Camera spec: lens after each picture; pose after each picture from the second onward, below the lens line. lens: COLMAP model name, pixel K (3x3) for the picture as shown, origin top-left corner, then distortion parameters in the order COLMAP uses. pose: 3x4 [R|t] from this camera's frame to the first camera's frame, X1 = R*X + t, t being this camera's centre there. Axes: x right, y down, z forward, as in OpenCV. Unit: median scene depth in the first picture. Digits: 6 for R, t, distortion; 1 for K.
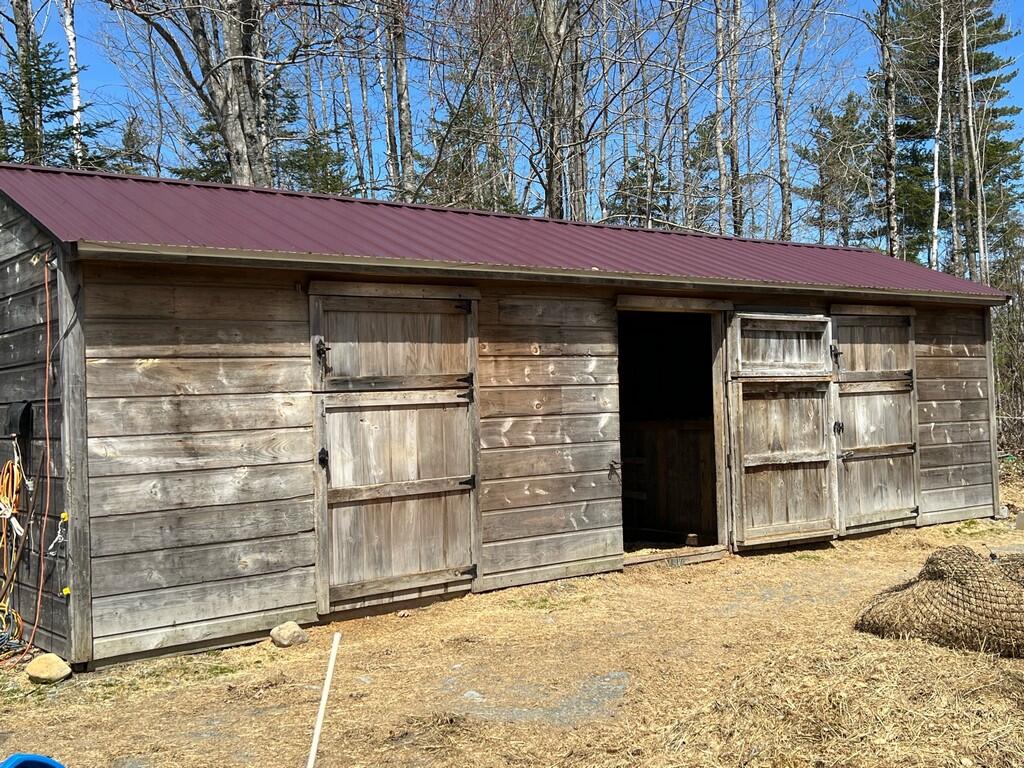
lens RADIAL K [[1134.7, 0, 512.0], [0, 1134.7, 384.0], [0, 0, 1]] dist [0.068850, -0.009574]
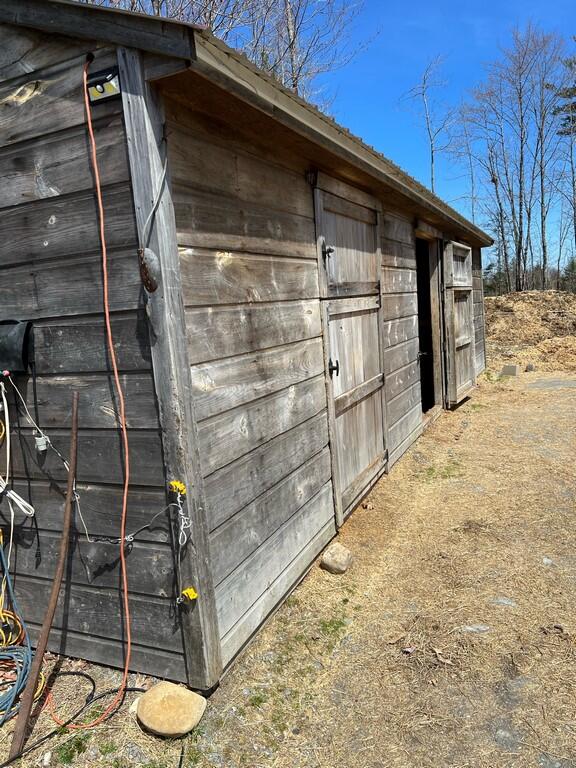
lens RADIAL K [[570.3, 0, 288.0], [0, 570.3, 384.0], [0, 0, 1]] dist [0.084605, -0.119251]
pose [[0.885212, -0.101859, 0.453898, -0.446828], [0.047305, 0.990386, 0.129995, 0.015244], [-0.462776, -0.093602, 0.881520, 0.636233]]
